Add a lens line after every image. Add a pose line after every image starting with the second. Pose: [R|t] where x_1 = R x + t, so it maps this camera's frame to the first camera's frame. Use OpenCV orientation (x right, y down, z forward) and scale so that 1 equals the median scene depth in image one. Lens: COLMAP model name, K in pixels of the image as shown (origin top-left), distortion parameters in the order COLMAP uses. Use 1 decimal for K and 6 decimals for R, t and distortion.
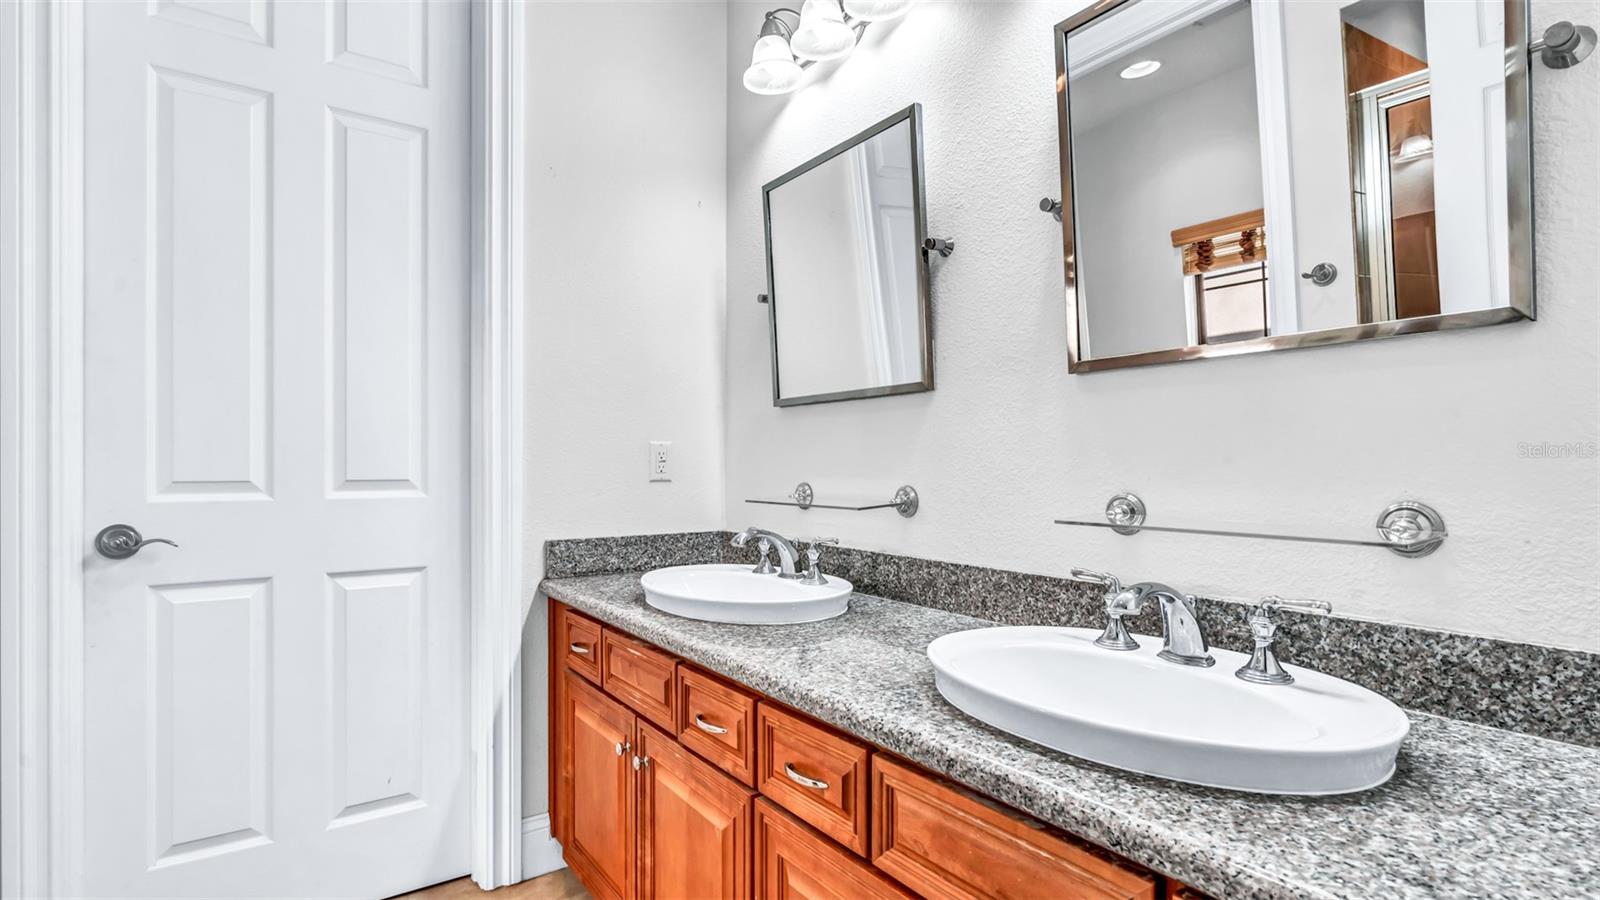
lens RADIAL K [[768.0, 0, 821.4], [0, 768.0, 507.7], [0, 0, 1]] dist [-0.001235, 0.002236]
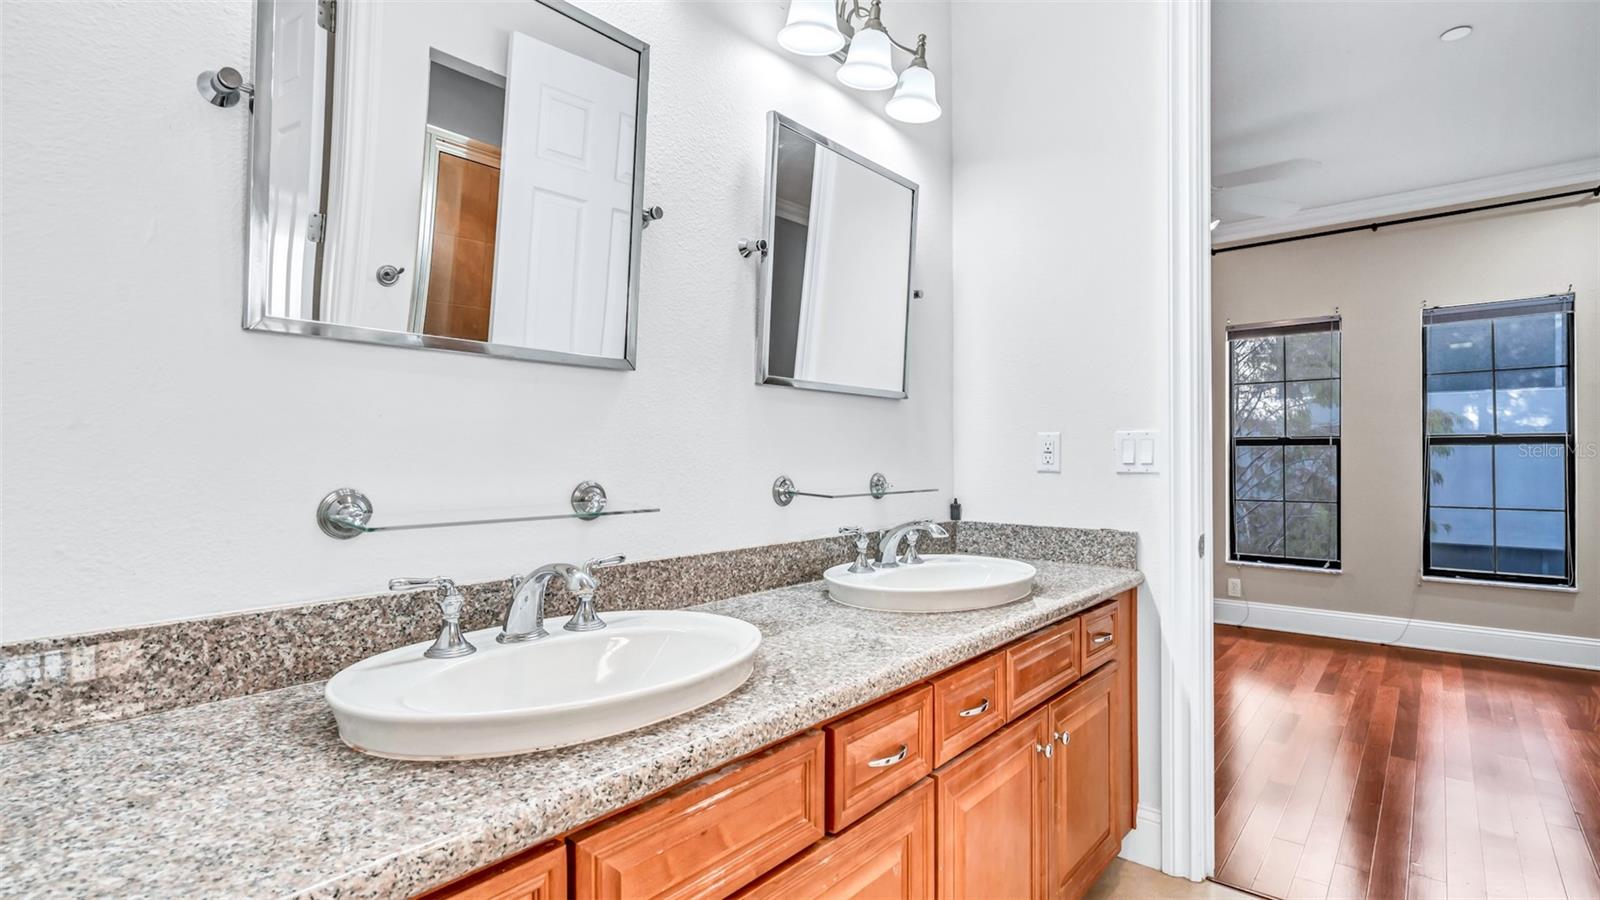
lens RADIAL K [[768.0, 0, 800.6], [0, 768.0, 450.1], [0, 0, 1]] dist [-0.001235, 0.002236]
pose [[-0.231331, 0.004830, 0.972863, -0.791916], [0.050424, 0.998703, 0.007032, -0.060296], [-0.971568, 0.050682, -0.231274, 1.052855]]
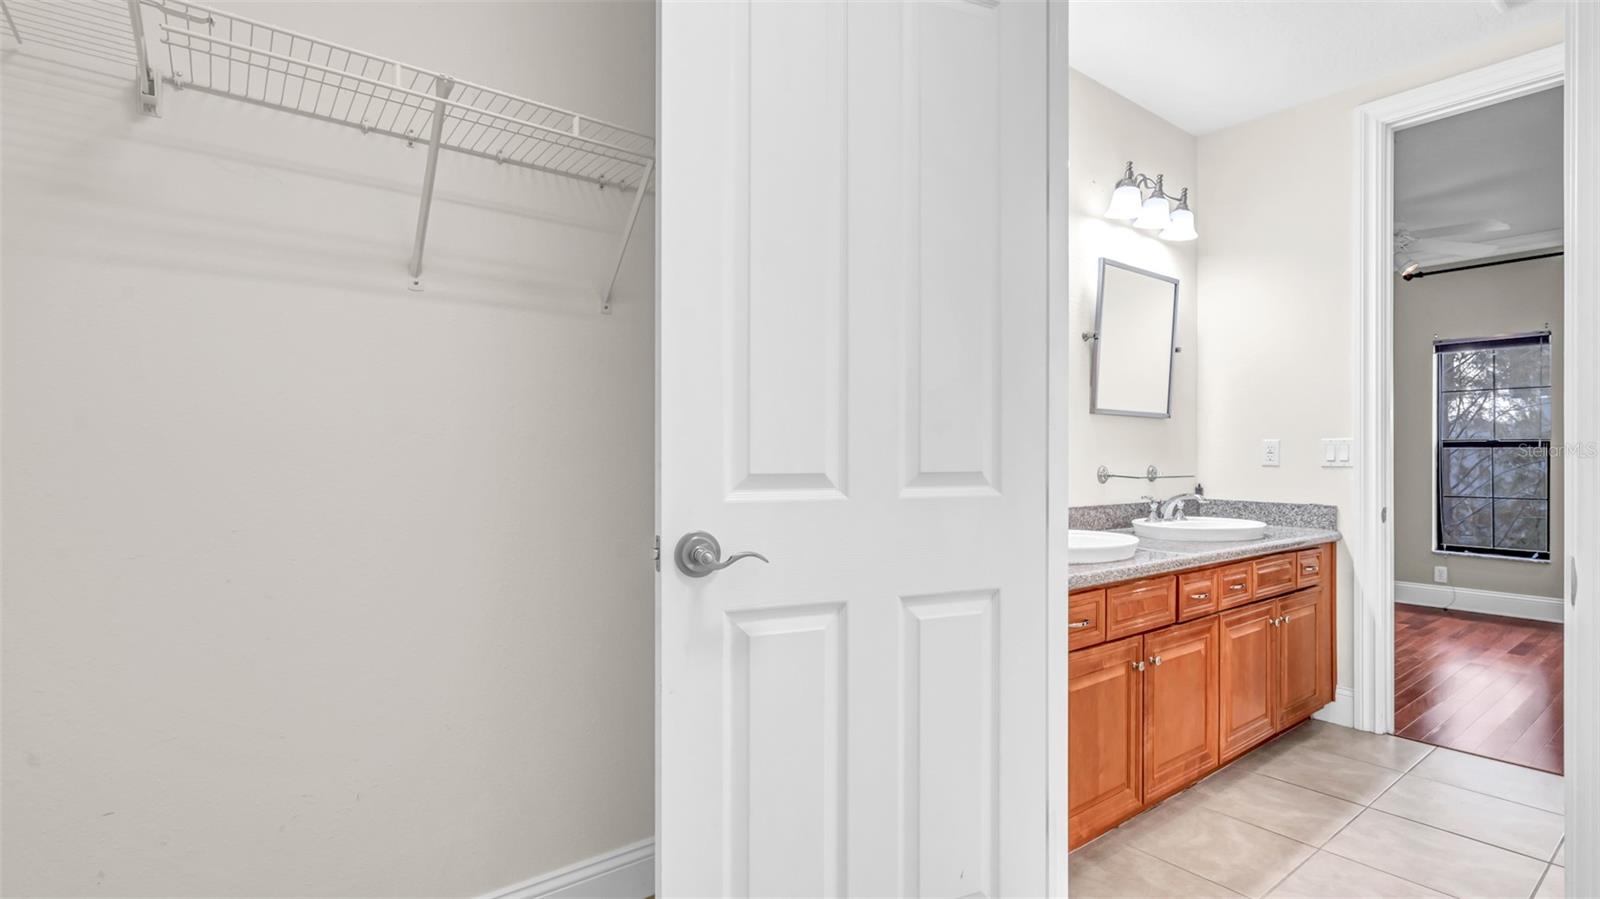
lens RADIAL K [[768.0, 0, 801.6], [0, 768.0, 448.3], [0, 0, 1]] dist [-0.001235, 0.002236]
pose [[-0.025783, 0.005362, 0.999653, -1.601159], [0.047448, 0.998865, -0.004134, -0.088055], [-0.998541, 0.047325, -0.026008, 1.626106]]
